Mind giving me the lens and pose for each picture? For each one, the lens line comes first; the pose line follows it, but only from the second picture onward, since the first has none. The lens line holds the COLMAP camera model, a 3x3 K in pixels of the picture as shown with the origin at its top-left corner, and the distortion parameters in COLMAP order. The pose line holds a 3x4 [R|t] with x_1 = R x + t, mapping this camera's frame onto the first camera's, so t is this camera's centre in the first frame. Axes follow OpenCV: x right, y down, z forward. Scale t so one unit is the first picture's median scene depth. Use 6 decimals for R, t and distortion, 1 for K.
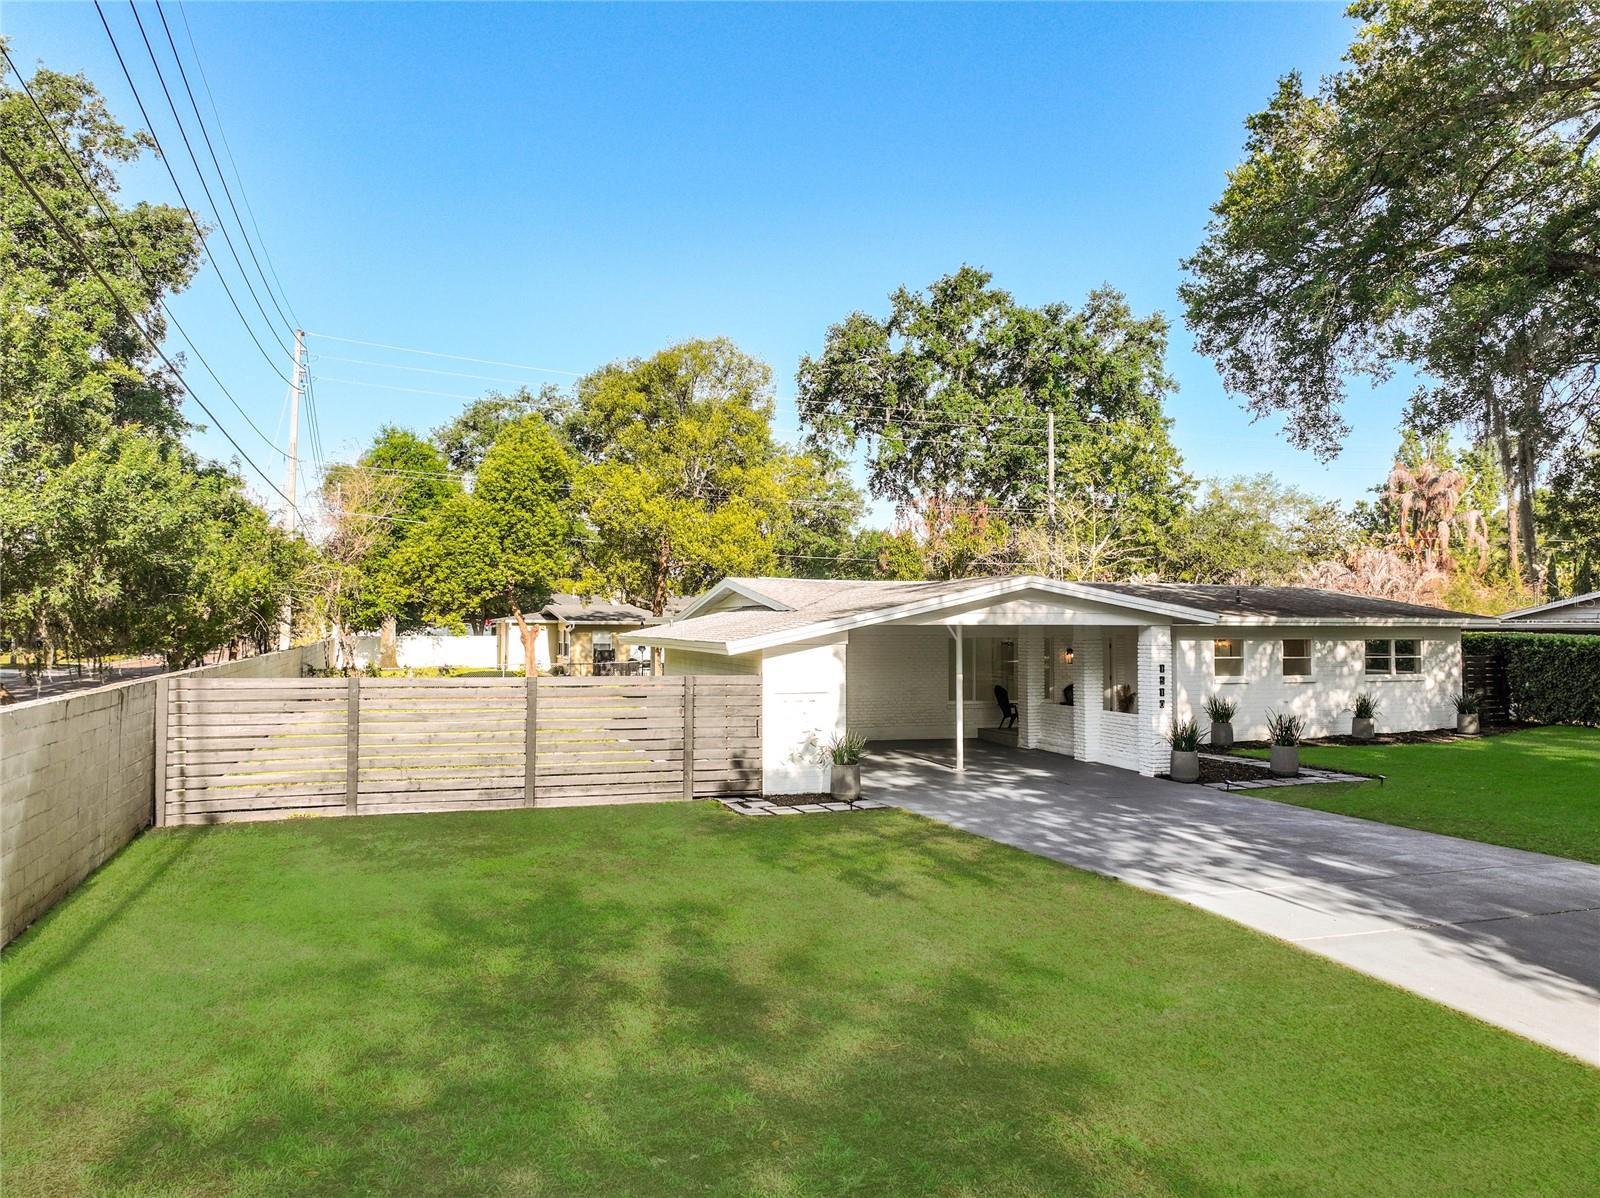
lens RADIAL K [[1159.1, 0, 809.9], [0, 1159.1, 581.9], [0, 0, 1]] dist [0.002041, 0.001208]
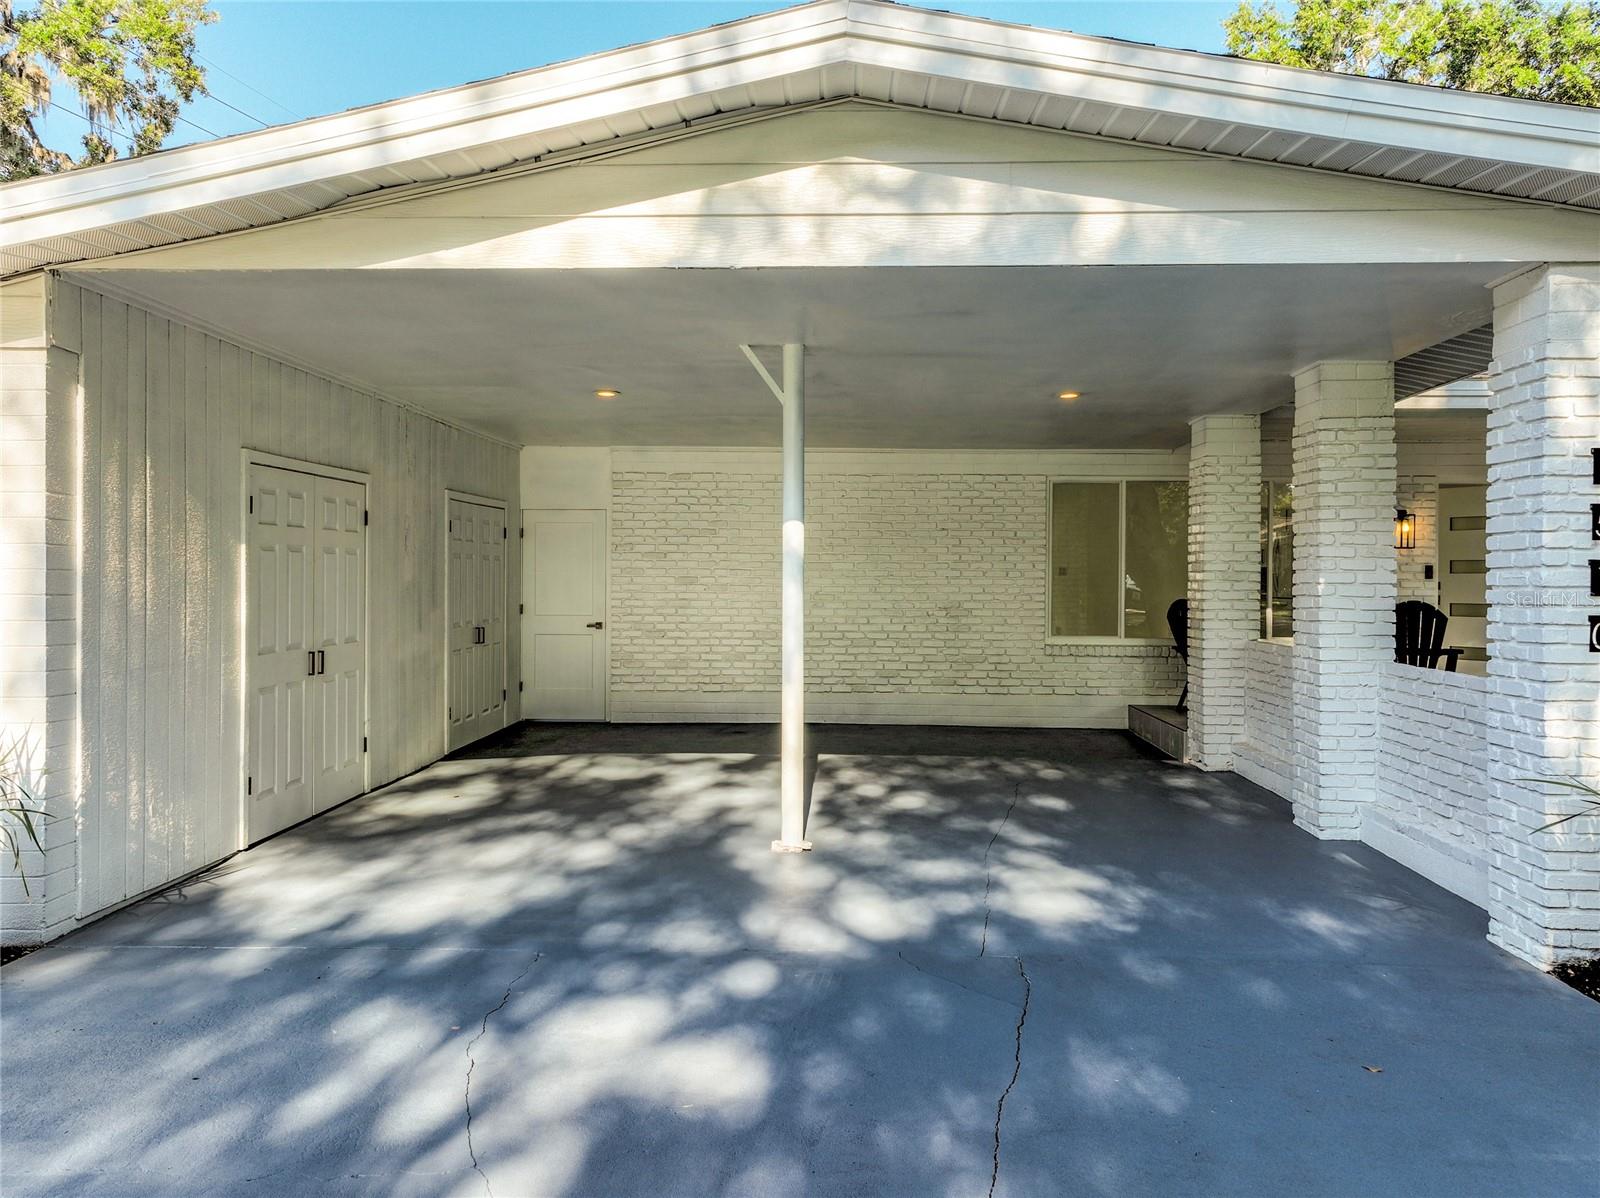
lens RADIAL K [[1190.0, 0, 800.0], [0, 1190.0, 599.0], [0, 0, 1]] dist [0.008270, 0.007389]
pose [[0.929684, 0.008414, -0.368261, 0.133790], [0.011810, 0.998544, 0.052628, 0.046517], [0.368168, -0.053277, 0.928232, 0.400595]]
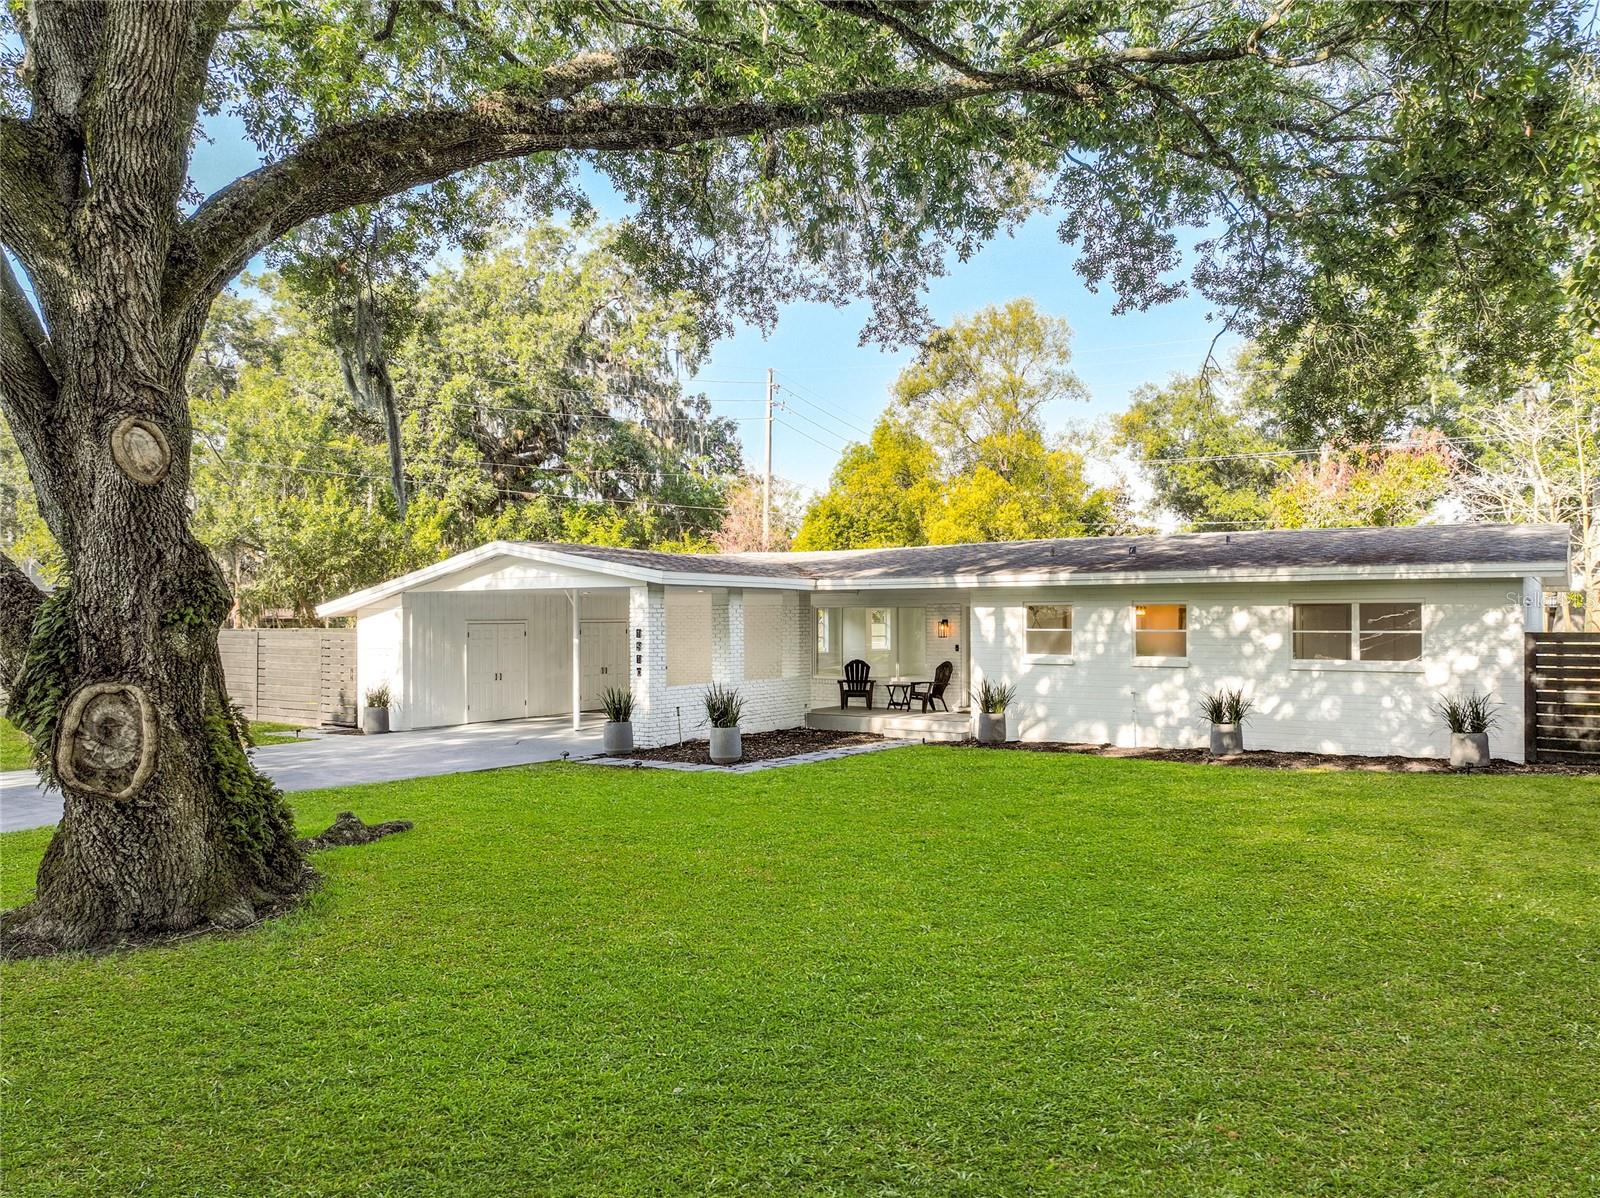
lens RADIAL K [[1159.1, 0, 809.9], [0, 1159.1, 581.9], [0, 0, 1]] dist [0.002041, 0.001208]
pose [[0.602952, -0.031286, -0.797164, 0.608113], [0.036277, 0.999272, -0.011779, 0.026817], [0.796952, -0.021816, 0.603648, 0.297129]]
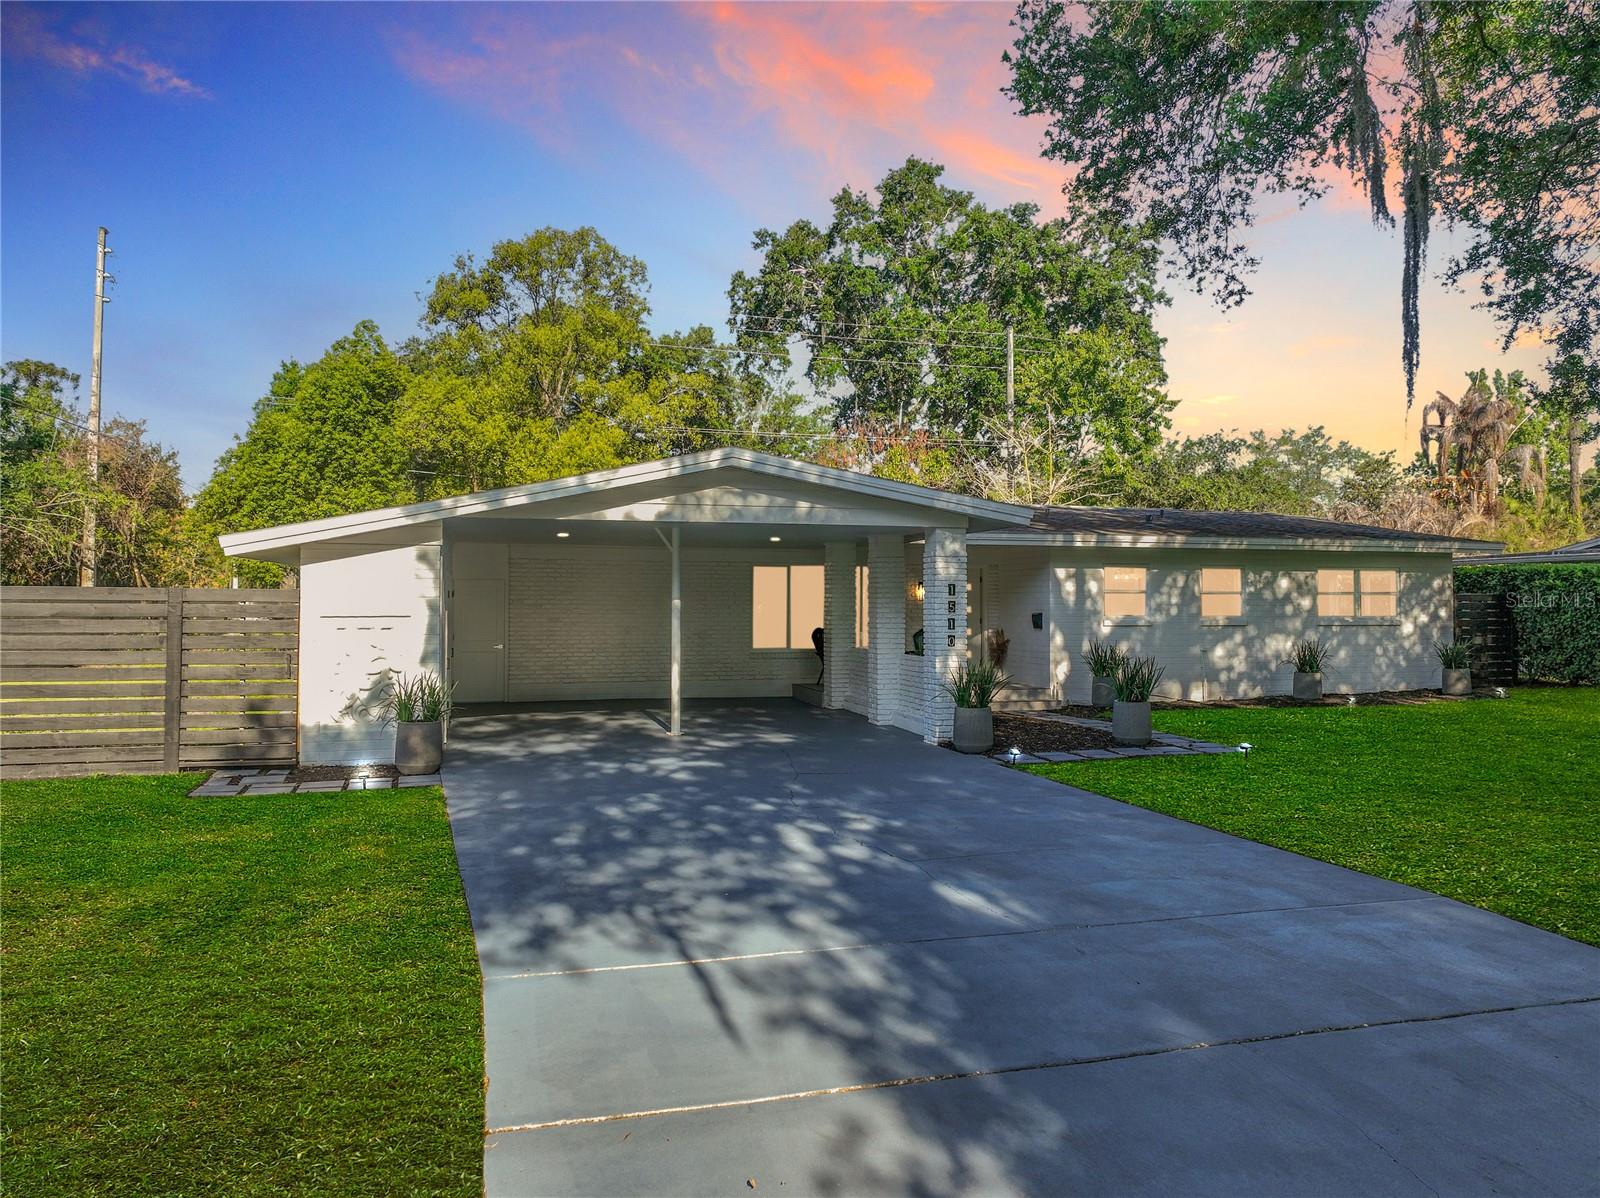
lens RADIAL K [[1177.8, 0, 814.2], [0, 1177.8, 580.8], [0, 0, 1]] dist [0.004633, 0.001929]
pose [[0.998705, -0.001058, -0.050856, 0.139203], [0.002088, 0.999794, 0.020200, 0.029925], [0.050824, -0.020280, 0.998502, 0.157156]]
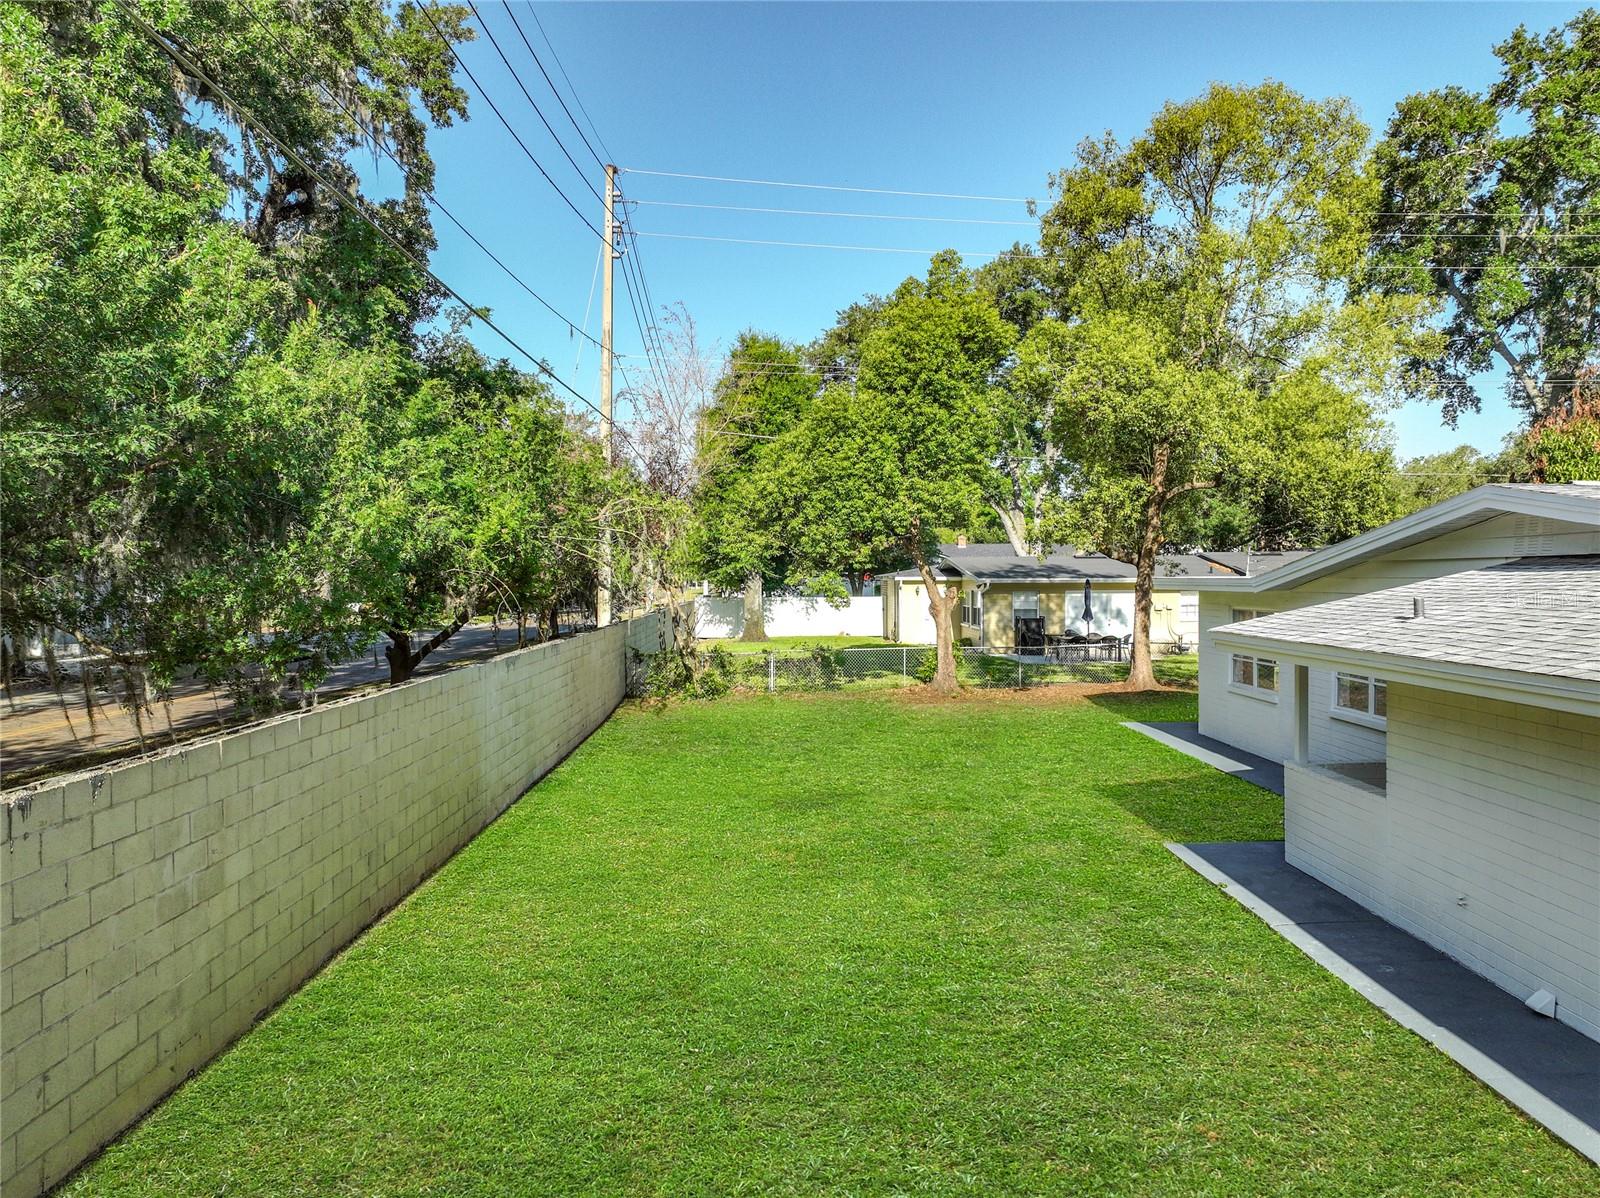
lens RADIAL K [[1192.5, 0, 799.9], [0, 1192.5, 565.8], [0, 0, 1]] dist [0.004220, 0.008964]
pose [[0.948318, -0.011878, -0.317098, -0.115929], [0.020814, 0.999476, 0.024807, 0.006952], [0.316637, -0.030125, 0.948068, 0.373458]]
